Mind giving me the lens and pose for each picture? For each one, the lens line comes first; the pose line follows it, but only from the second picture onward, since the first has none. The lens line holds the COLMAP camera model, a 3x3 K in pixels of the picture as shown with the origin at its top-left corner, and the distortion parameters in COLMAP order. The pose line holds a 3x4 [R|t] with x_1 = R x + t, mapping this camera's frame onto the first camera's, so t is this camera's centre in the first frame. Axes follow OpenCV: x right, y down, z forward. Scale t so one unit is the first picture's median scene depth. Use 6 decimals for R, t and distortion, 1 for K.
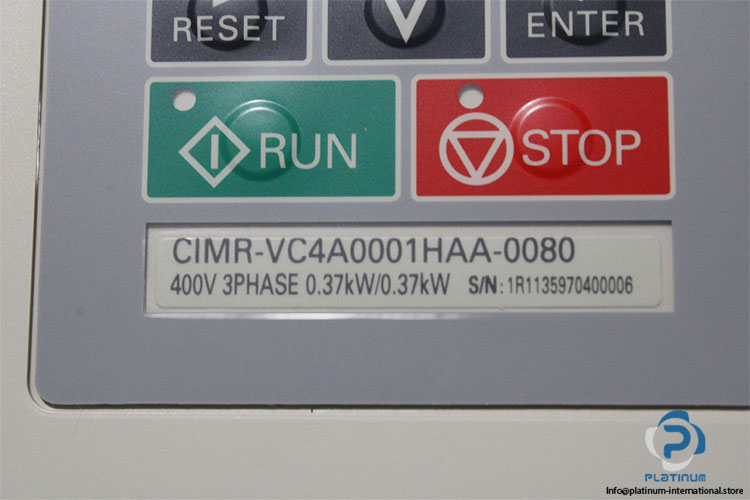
lens RADIAL K [[1644.2, 0, 372.8], [0, 1644.2, 249.6], [0, 0, 1]] dist [0.034737, 0.000000]
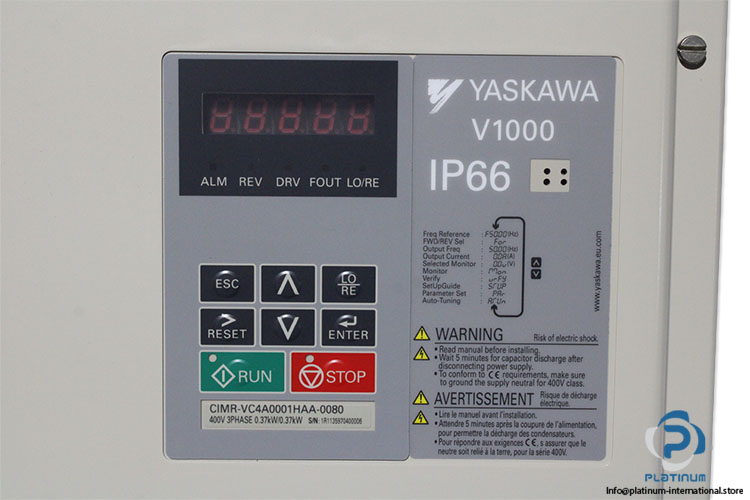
lens RADIAL K [[1341.5, 0, 376.9], [0, 1341.5, 249.9], [0, 0, 1]] dist [0.073901, 0.000000]
pose [[0.998290, -0.002039, 0.058420, 0.039671], [-0.013689, 0.963451, 0.267533, -0.938966], [-0.056831, -0.267875, 0.961776, -1.299076]]
